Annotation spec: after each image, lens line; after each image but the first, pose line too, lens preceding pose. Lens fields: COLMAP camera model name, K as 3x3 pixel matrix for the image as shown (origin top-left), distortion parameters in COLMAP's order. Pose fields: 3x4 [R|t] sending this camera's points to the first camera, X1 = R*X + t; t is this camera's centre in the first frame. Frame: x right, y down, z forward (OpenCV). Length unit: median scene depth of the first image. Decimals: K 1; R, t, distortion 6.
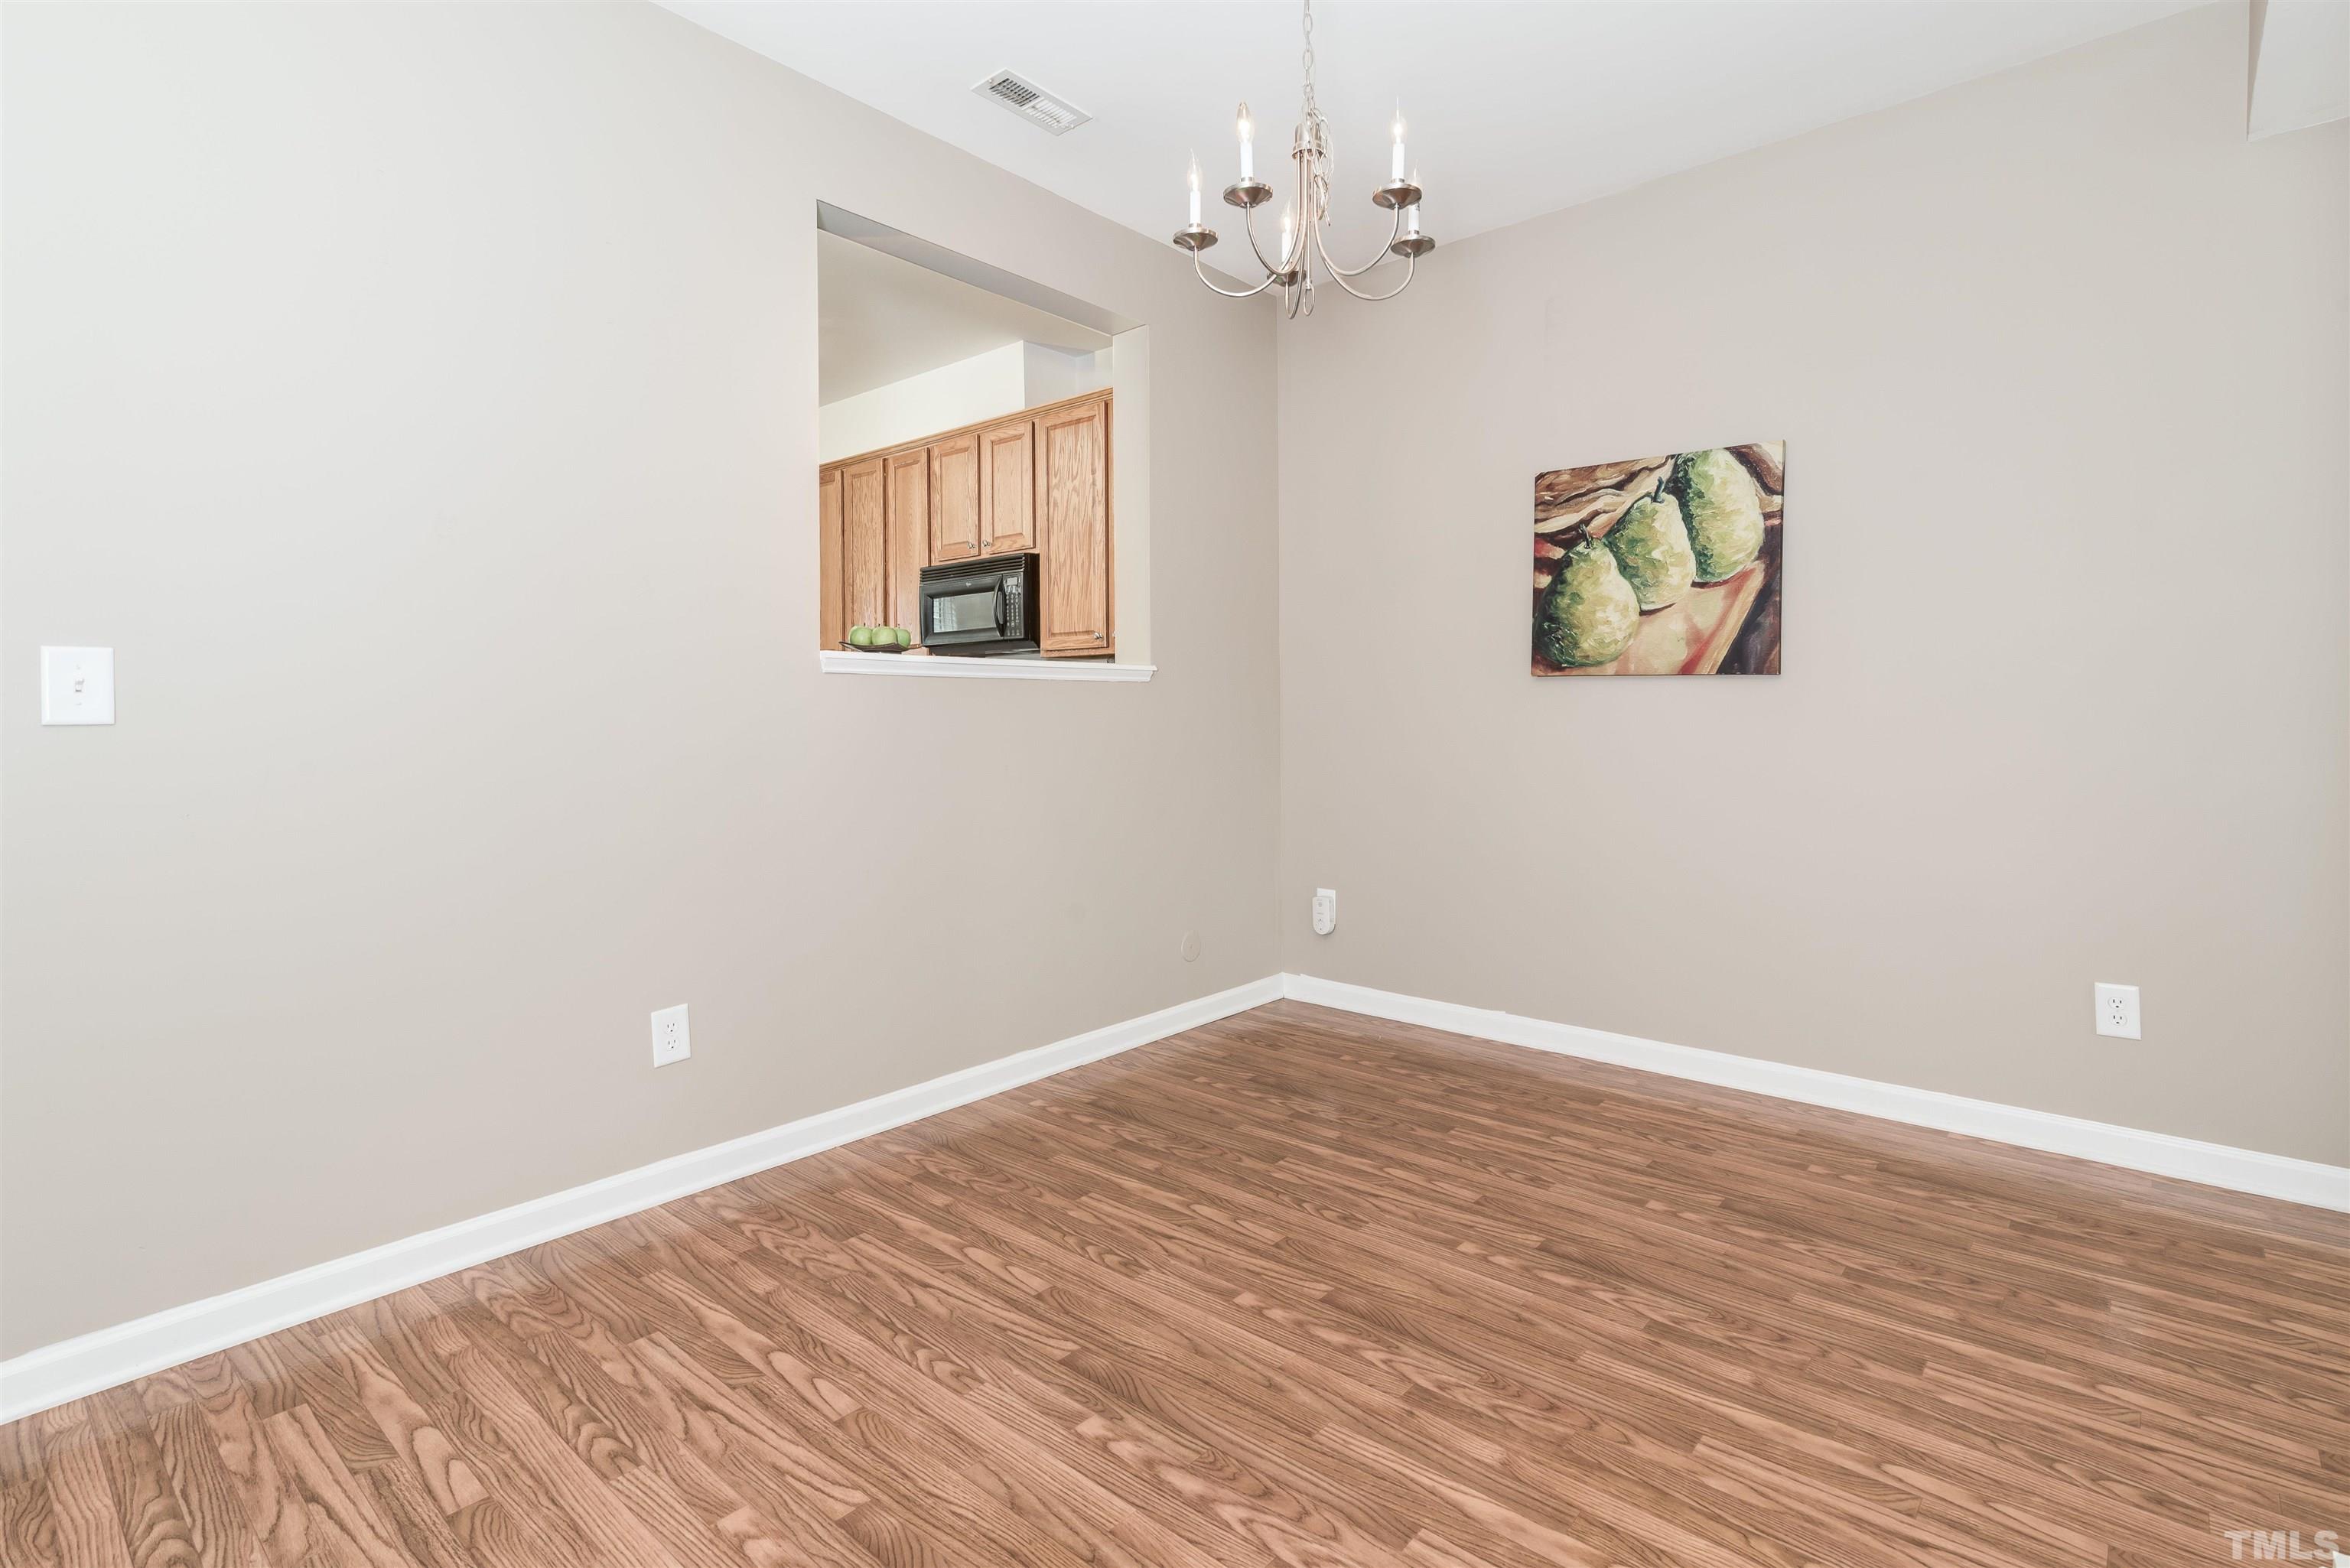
lens RADIAL K [[1134.3, 0, 1201.1], [0, 1134.3, 712.1], [0, 0, 1]] dist [0.006755, 0.000255]
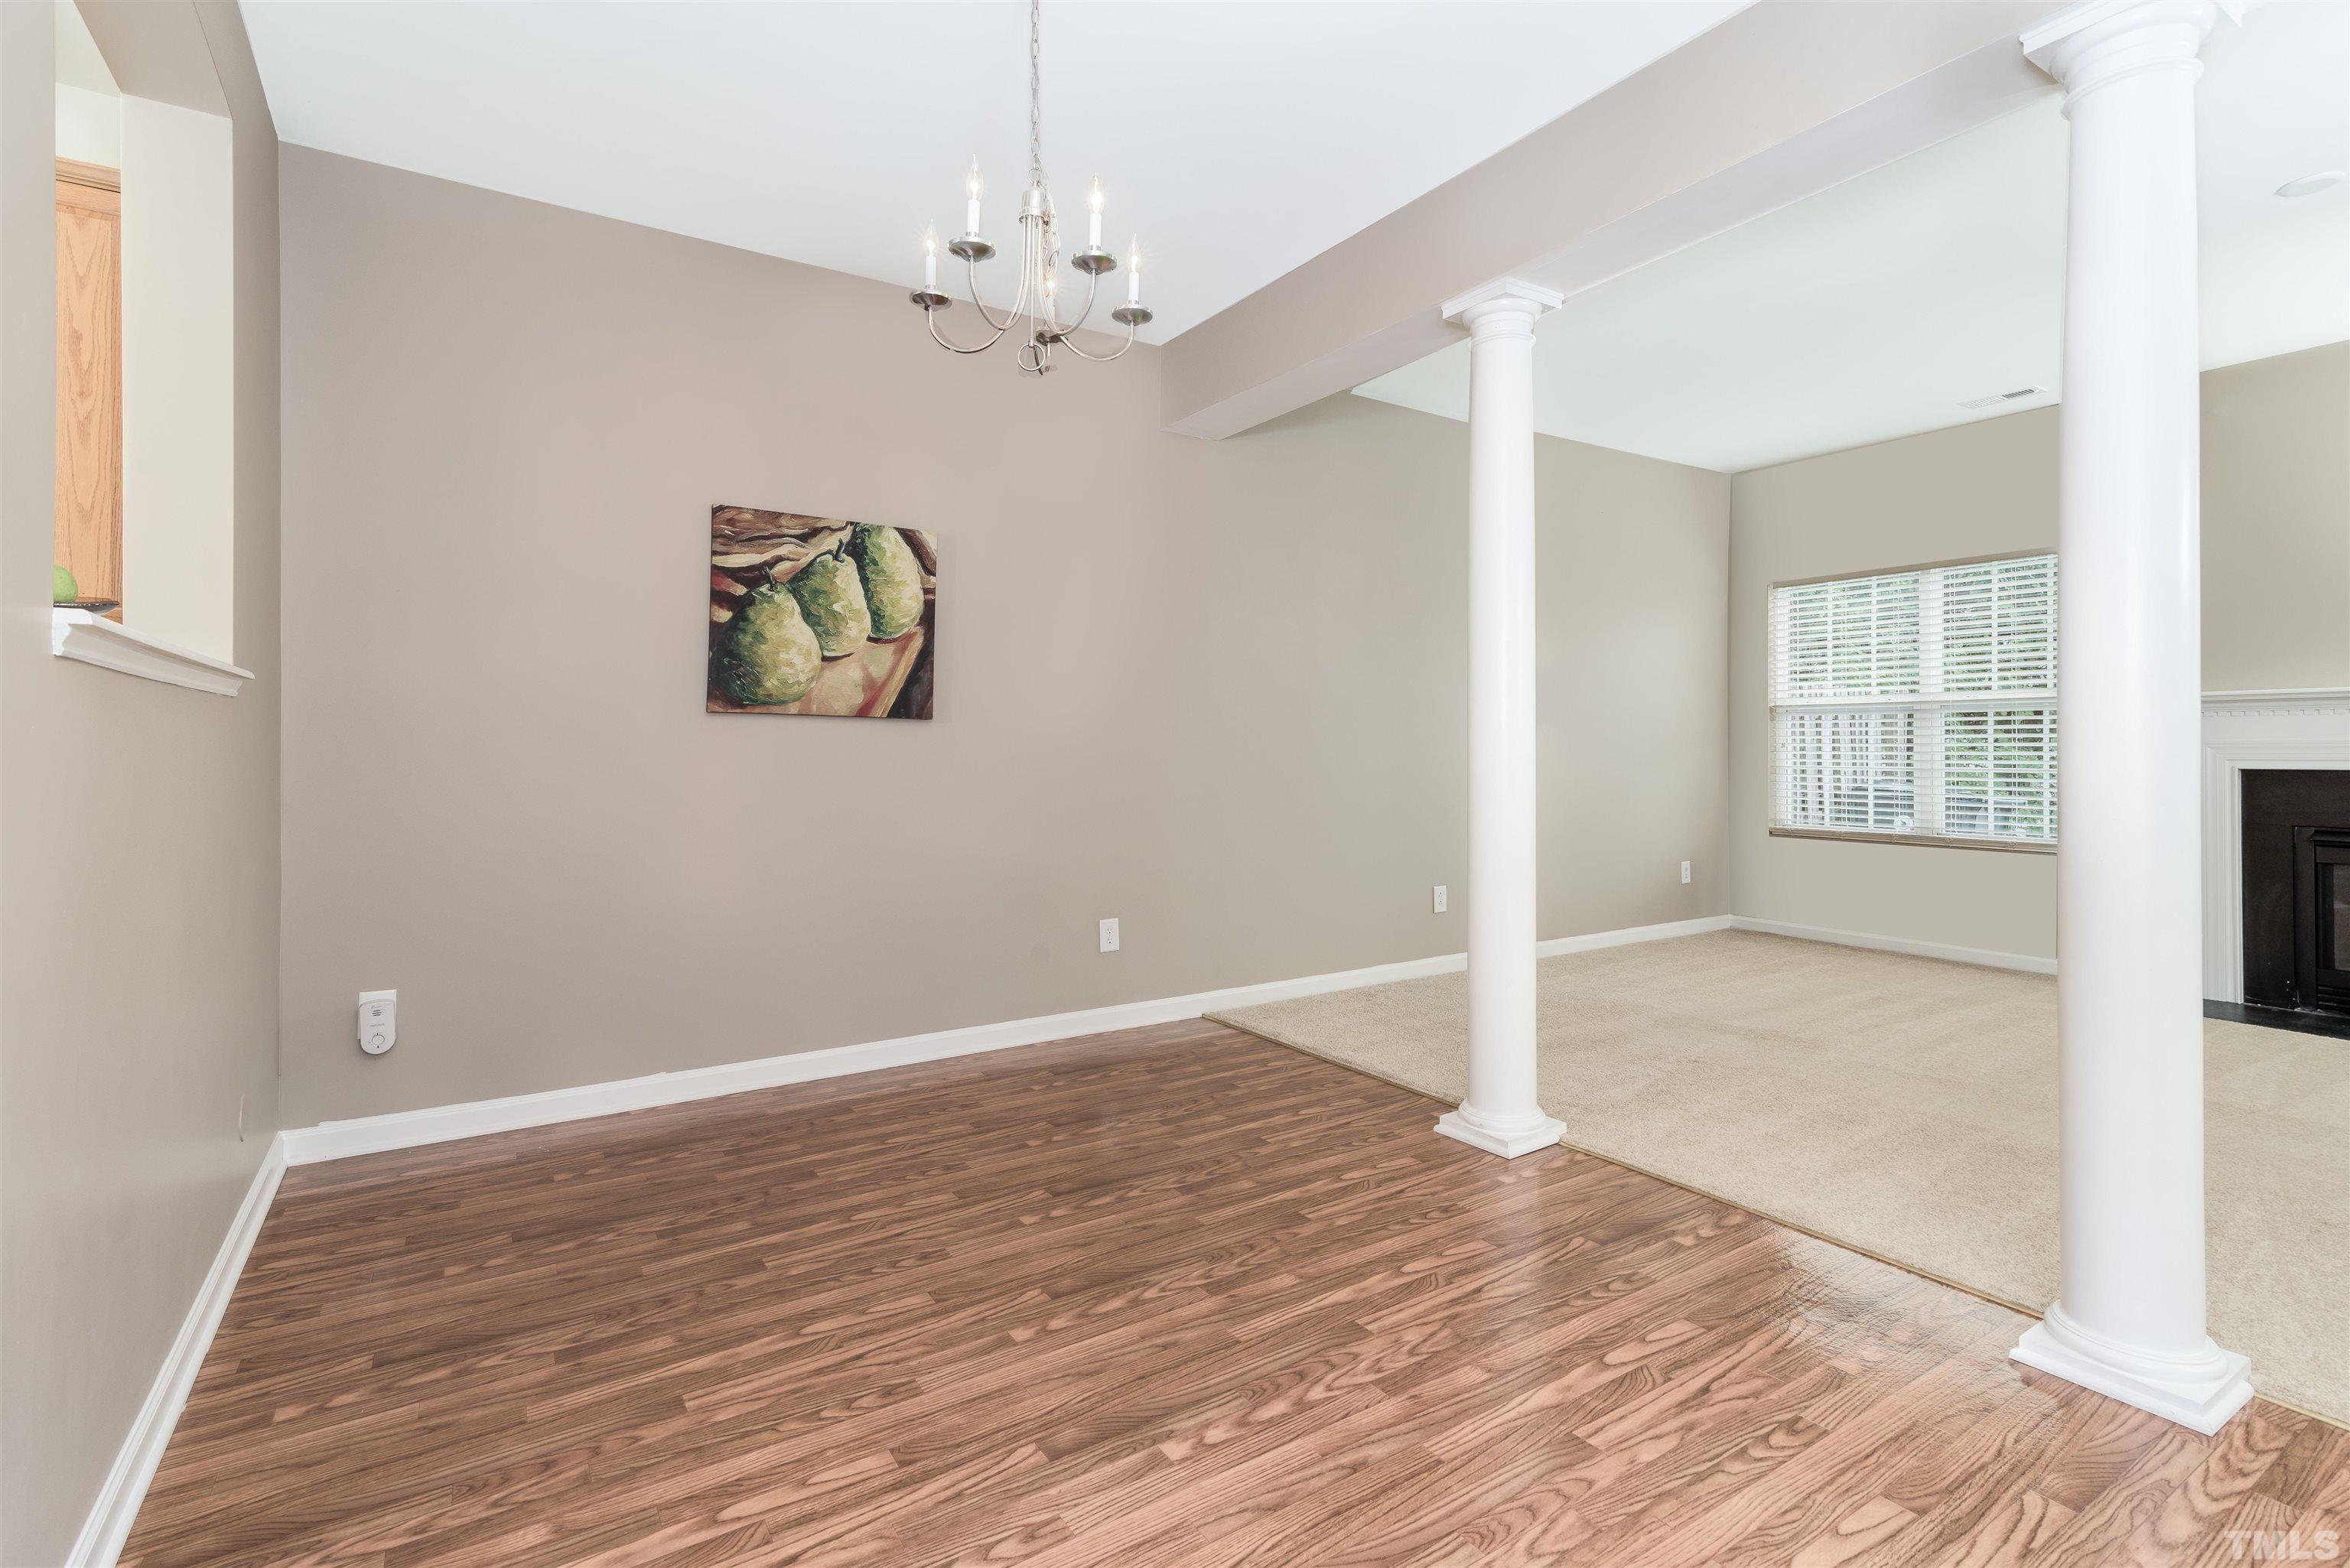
lens RADIAL K [[1117.1, 0, 1193.2], [0, 1117.1, 730.4], [0, 0, 1]] dist [0.013658, -0.002639]
pose [[0.262219, 0.022949, 0.964735, -0.578492], [-0.001410, 0.999725, -0.023399, 0.006692], [-0.965007, 0.004776, 0.262179, 0.389711]]
